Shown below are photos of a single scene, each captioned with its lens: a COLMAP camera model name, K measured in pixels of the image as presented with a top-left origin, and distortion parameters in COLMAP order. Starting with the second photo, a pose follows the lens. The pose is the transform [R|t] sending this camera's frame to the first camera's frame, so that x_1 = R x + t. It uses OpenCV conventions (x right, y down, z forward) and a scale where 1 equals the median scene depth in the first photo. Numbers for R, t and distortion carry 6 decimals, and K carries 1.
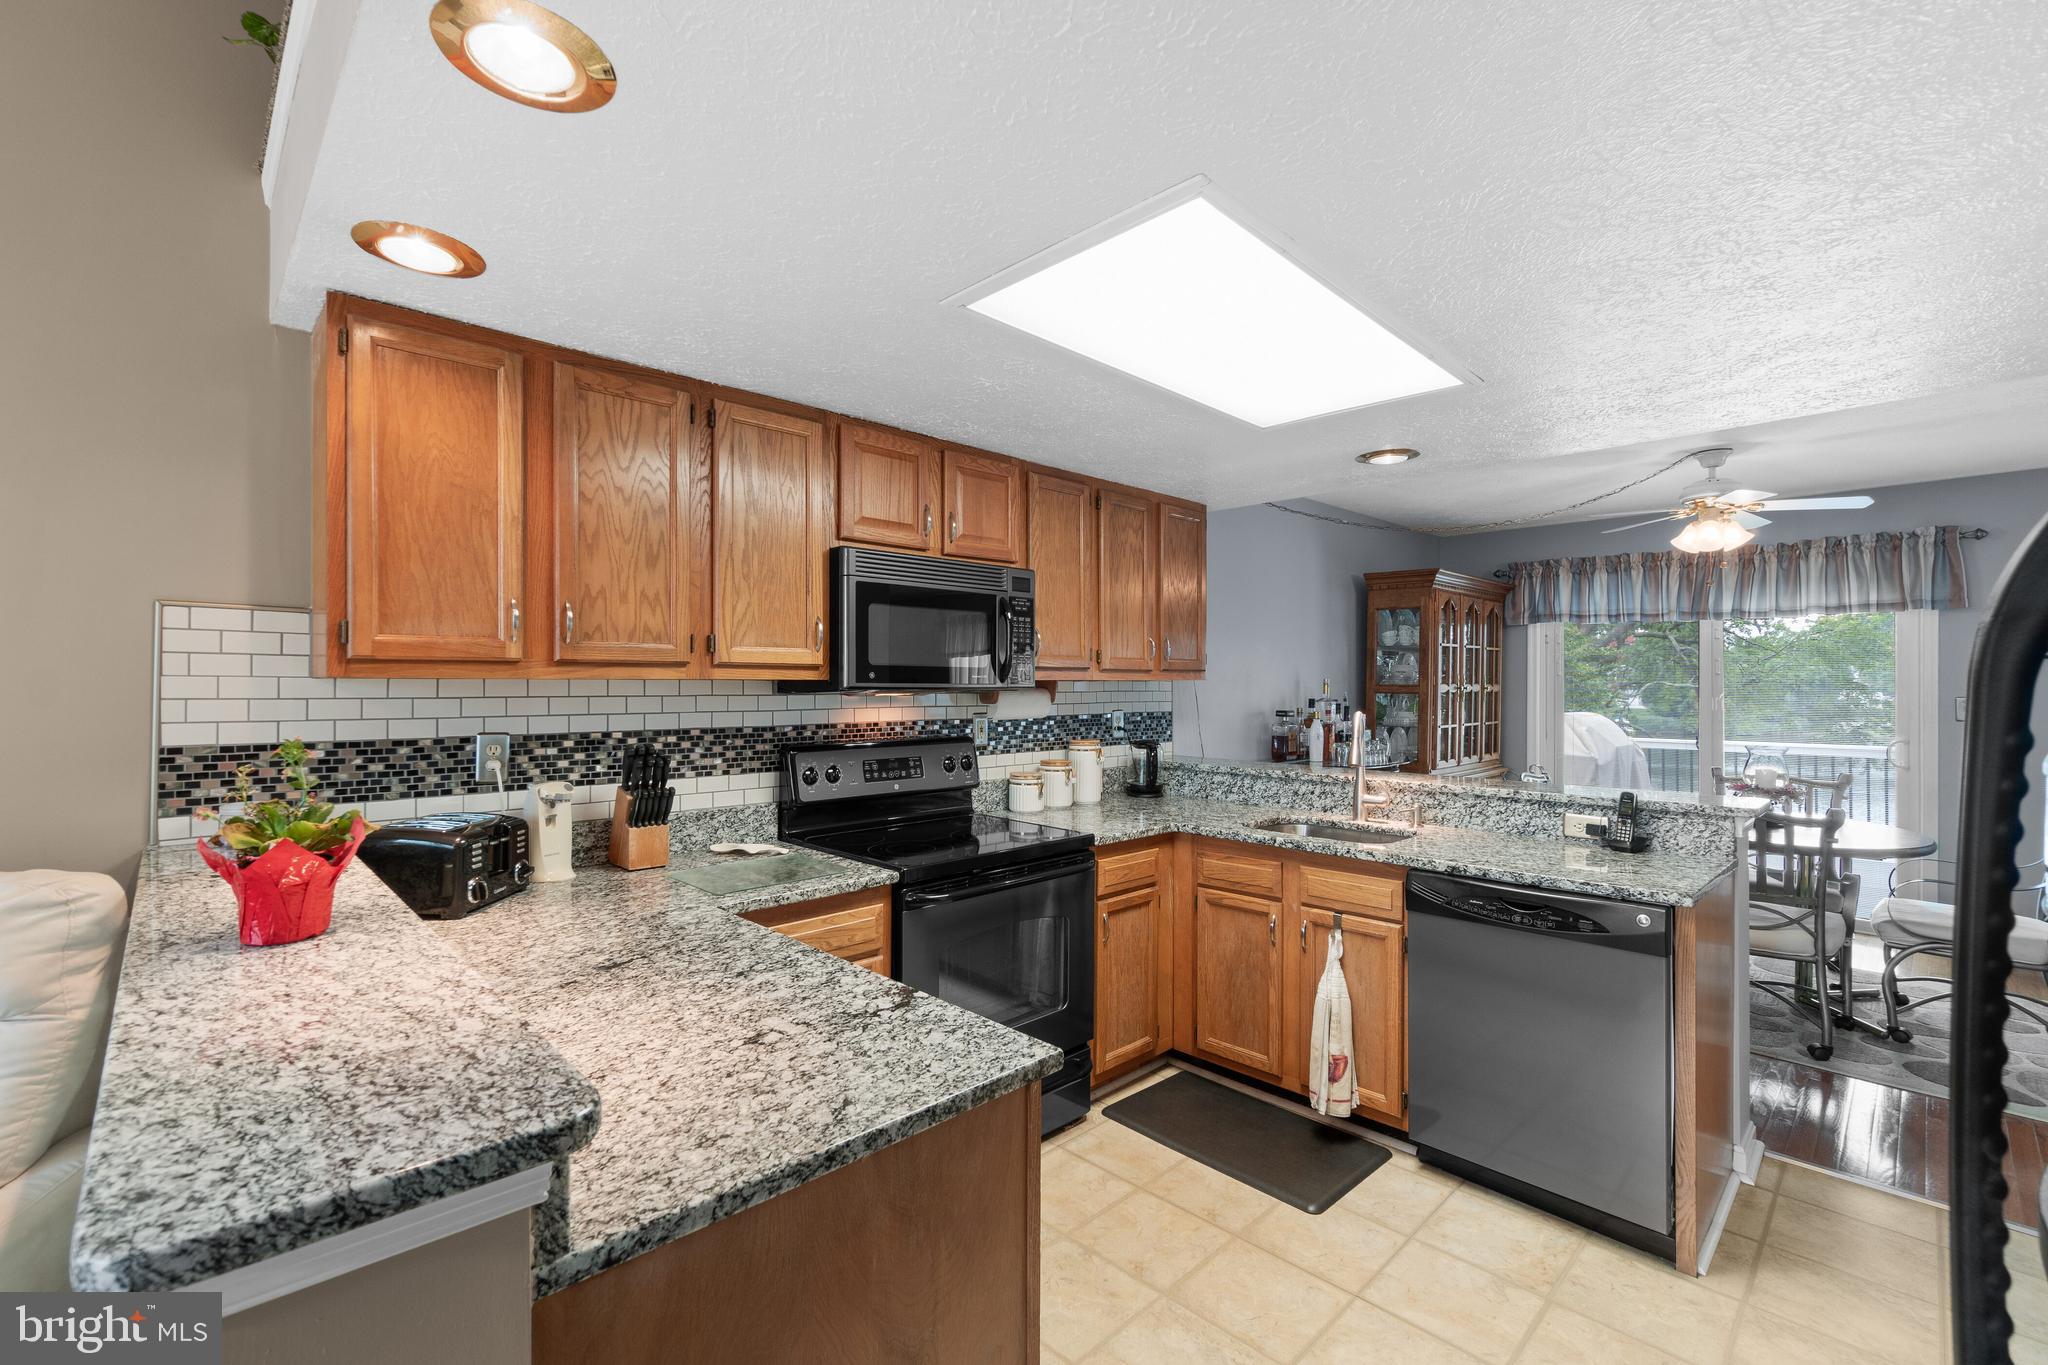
lens RADIAL K [[889.0, 0, 1022.7], [0, 889.0, 689.2], [0, 0, 1]] dist [-0.002517, -0.000123]
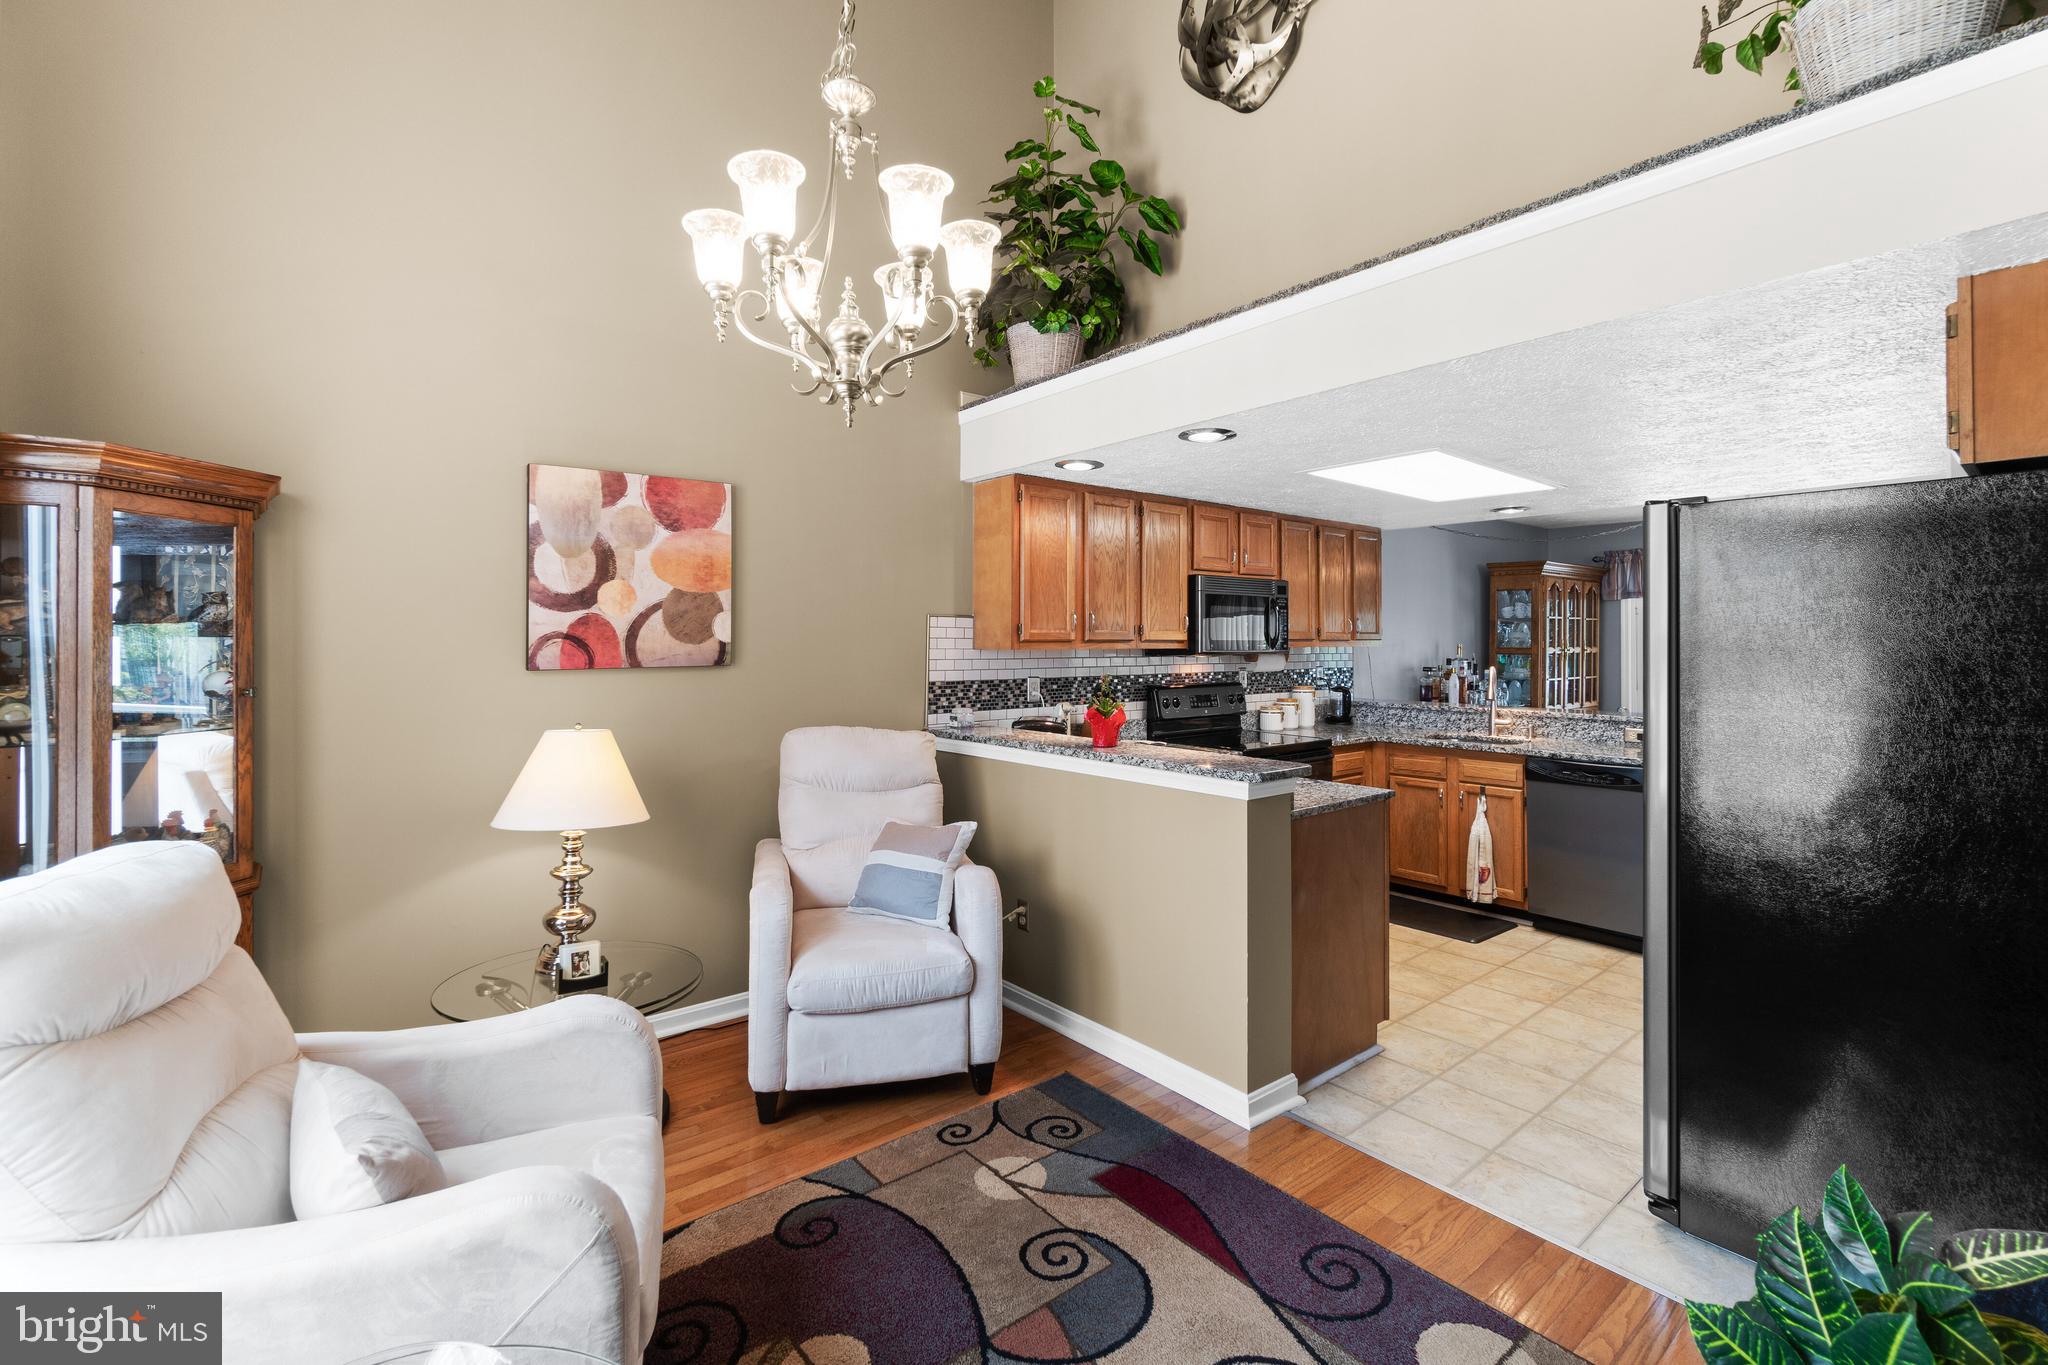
lens RADIAL K [[889.0, 0, 1036.0], [0, 889.0, 641.5], [0, 0, 1]] dist [-0.002517, -0.000123]
pose [[0.996132, -0.003441, -0.087796, -0.298604], [0.002636, 0.999953, -0.009287, -0.007176], [0.087824, 0.009019, 0.996095, -0.661999]]
